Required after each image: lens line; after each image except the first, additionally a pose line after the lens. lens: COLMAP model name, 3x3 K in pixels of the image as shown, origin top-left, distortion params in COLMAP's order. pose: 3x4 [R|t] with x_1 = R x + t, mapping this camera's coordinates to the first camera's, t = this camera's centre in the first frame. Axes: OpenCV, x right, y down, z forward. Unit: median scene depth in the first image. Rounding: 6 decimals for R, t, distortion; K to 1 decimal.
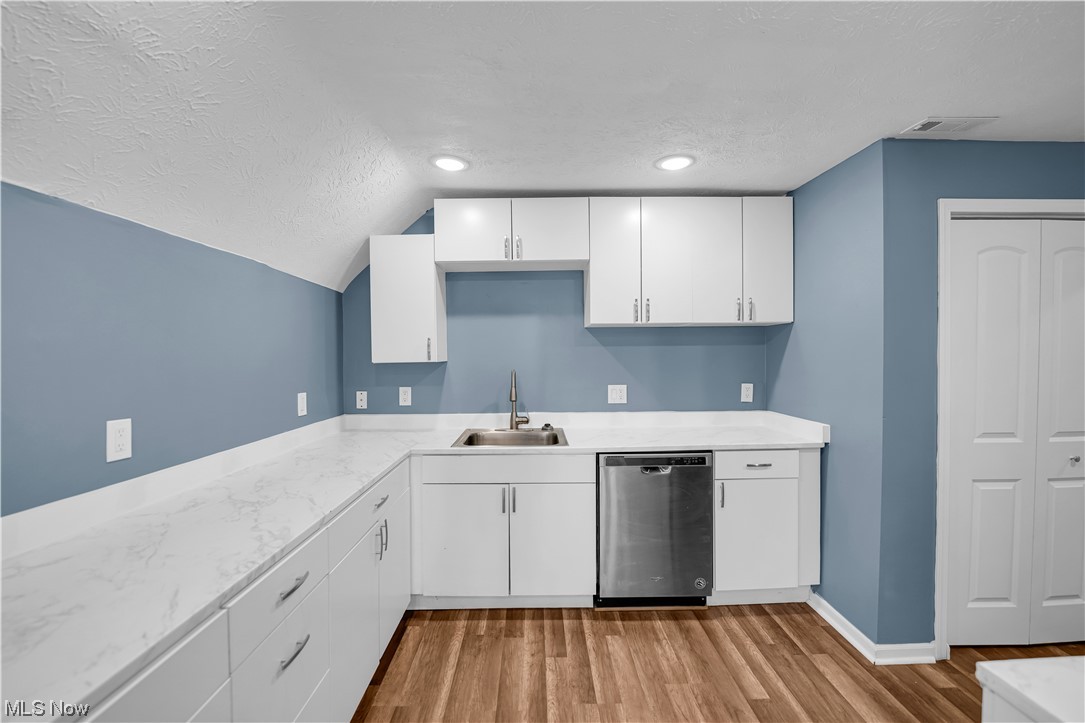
lens RADIAL K [[450.4, 0, 538.6], [0, 450.4, 360.1], [0, 0, 1]] dist [-0.027176, 0.000726]
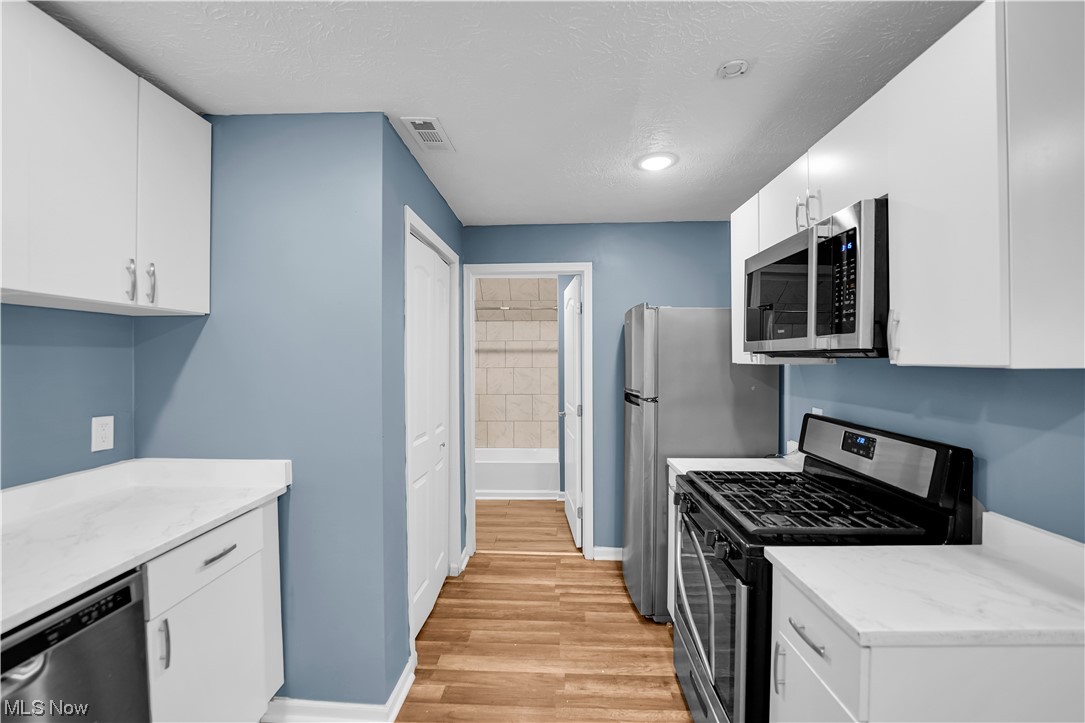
lens RADIAL K [[450.4, 0, 541.7], [0, 450.4, 362.7], [0, 0, 1]] dist [-0.027176, 0.000726]
pose [[0.051423, -0.003874, 0.998669, -0.058788], [0.010398, 0.999940, 0.003343, -0.012950], [-0.998623, 0.010212, 0.051460, 0.544032]]
